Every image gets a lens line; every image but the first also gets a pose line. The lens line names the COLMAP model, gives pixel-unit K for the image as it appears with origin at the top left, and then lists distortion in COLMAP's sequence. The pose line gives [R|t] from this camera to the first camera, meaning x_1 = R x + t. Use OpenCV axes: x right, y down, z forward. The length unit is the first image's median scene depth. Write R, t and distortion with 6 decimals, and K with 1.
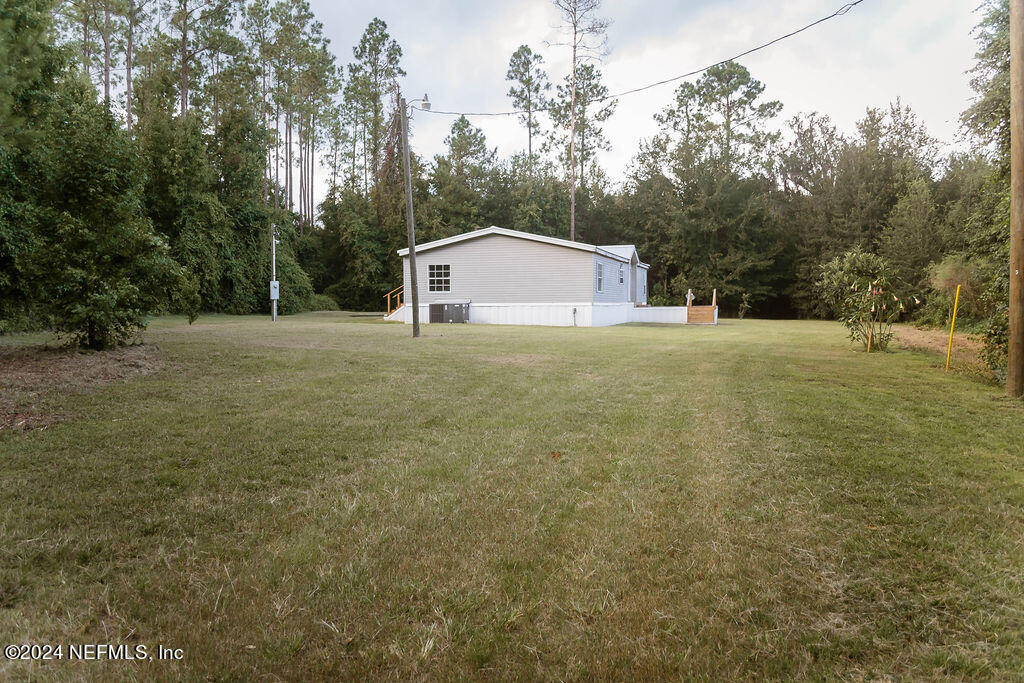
lens RADIAL K [[849.7, 0, 518.1], [0, 849.7, 339.6], [0, 0, 1]] dist [-0.112551, -0.003531]
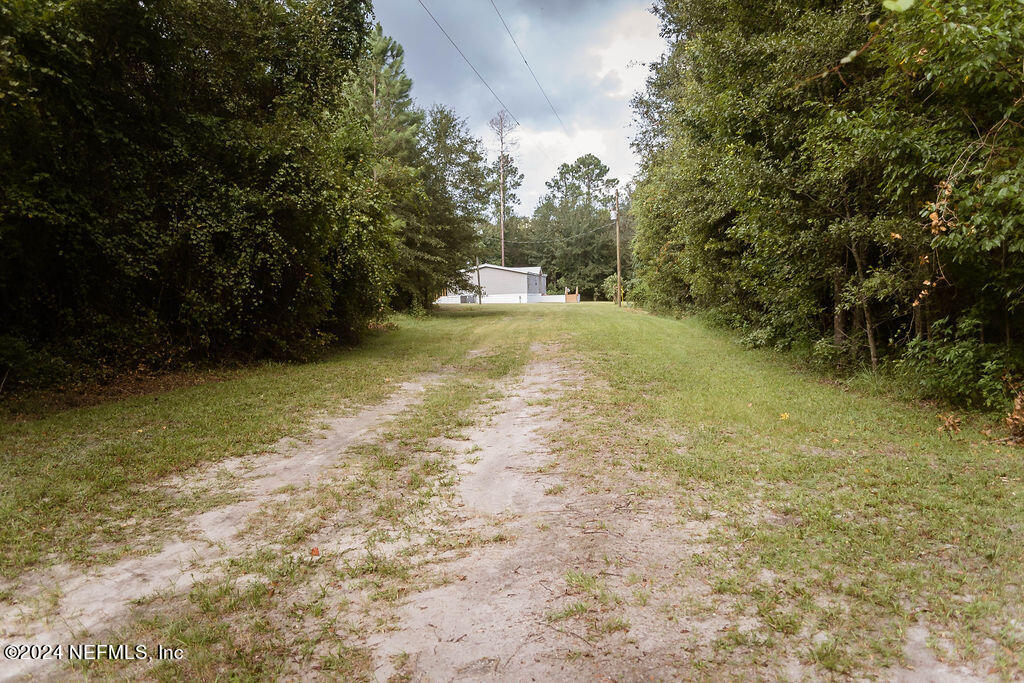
lens RADIAL K [[849.7, 0, 509.7], [0, 849.7, 341.2], [0, 0, 1]] dist [-0.112551, -0.003531]
pose [[0.992819, -0.026639, 0.116618, -0.127574], [0.025808, 0.999630, 0.008635, 0.036869], [-0.116805, -0.005563, 0.993139, -0.741373]]
